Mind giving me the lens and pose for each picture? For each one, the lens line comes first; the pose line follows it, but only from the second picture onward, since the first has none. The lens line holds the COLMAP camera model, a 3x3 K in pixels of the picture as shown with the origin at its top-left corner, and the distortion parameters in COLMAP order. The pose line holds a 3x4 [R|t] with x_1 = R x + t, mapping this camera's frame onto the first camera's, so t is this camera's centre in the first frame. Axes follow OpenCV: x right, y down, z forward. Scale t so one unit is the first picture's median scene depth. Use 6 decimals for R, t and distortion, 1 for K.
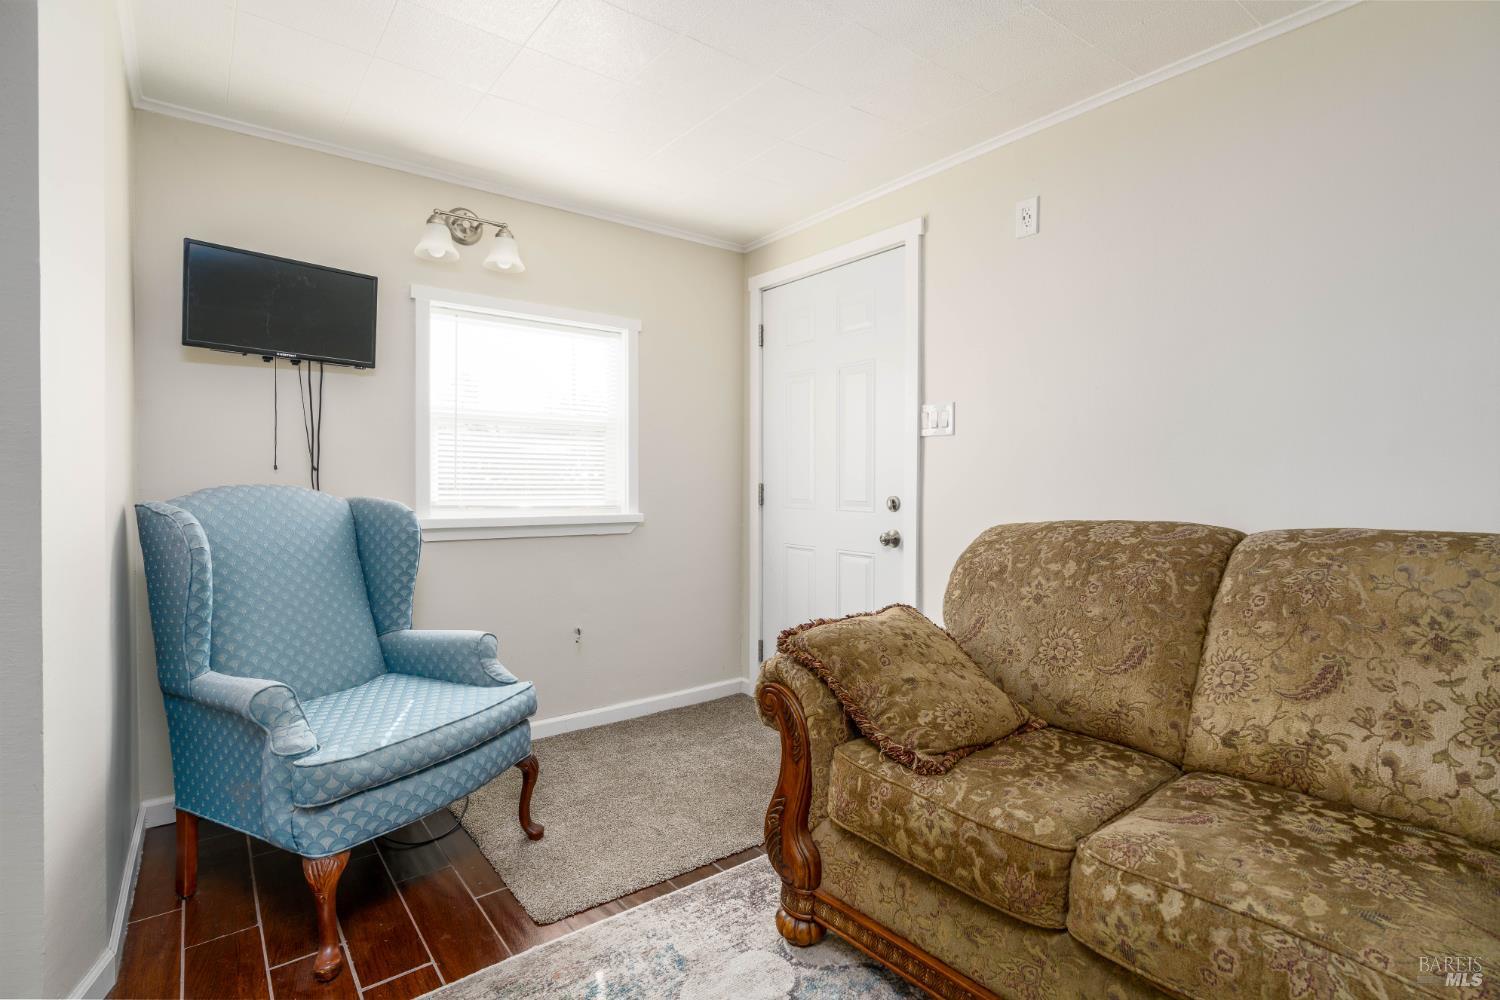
lens RADIAL K [[724.6, 0, 751.6], [0, 724.6, 497.0], [0, 0, 1]] dist [-0.002692, 0.000172]
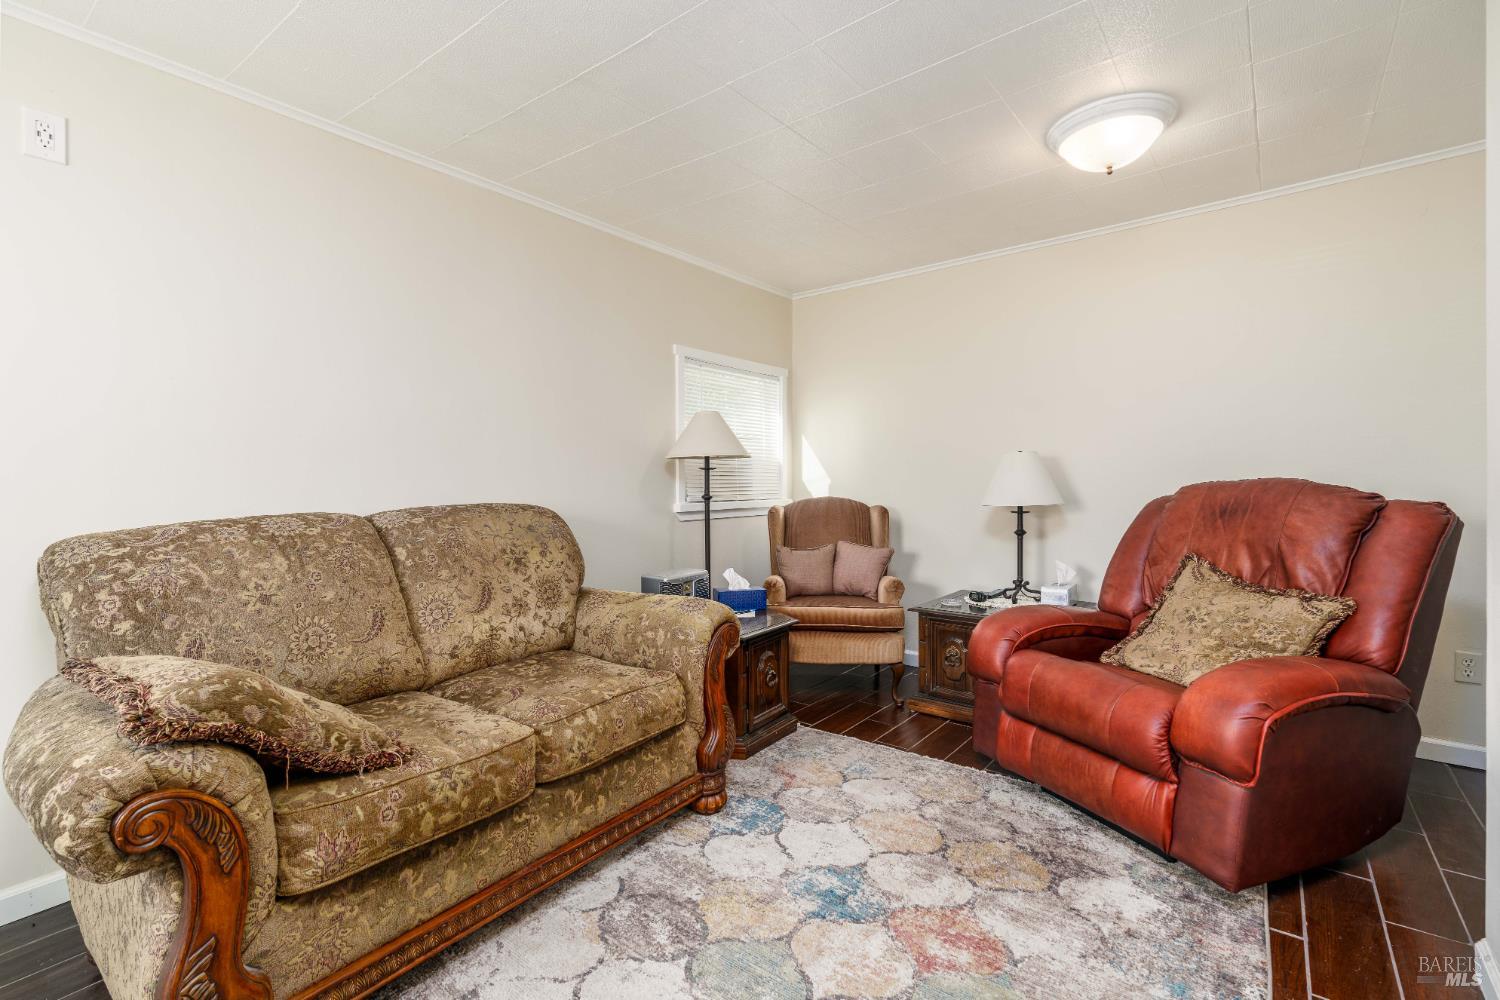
lens RADIAL K [[681.1, 0, 751.1], [0, 681.1, 487.5], [0, 0, 1]] dist [0.002035, -0.000215]
pose [[-0.246412, -0.020411, 0.968950, -0.846569], [0.032510, 0.999041, 0.029313, -0.018963], [-0.968620, 0.038724, -0.245512, 0.777941]]
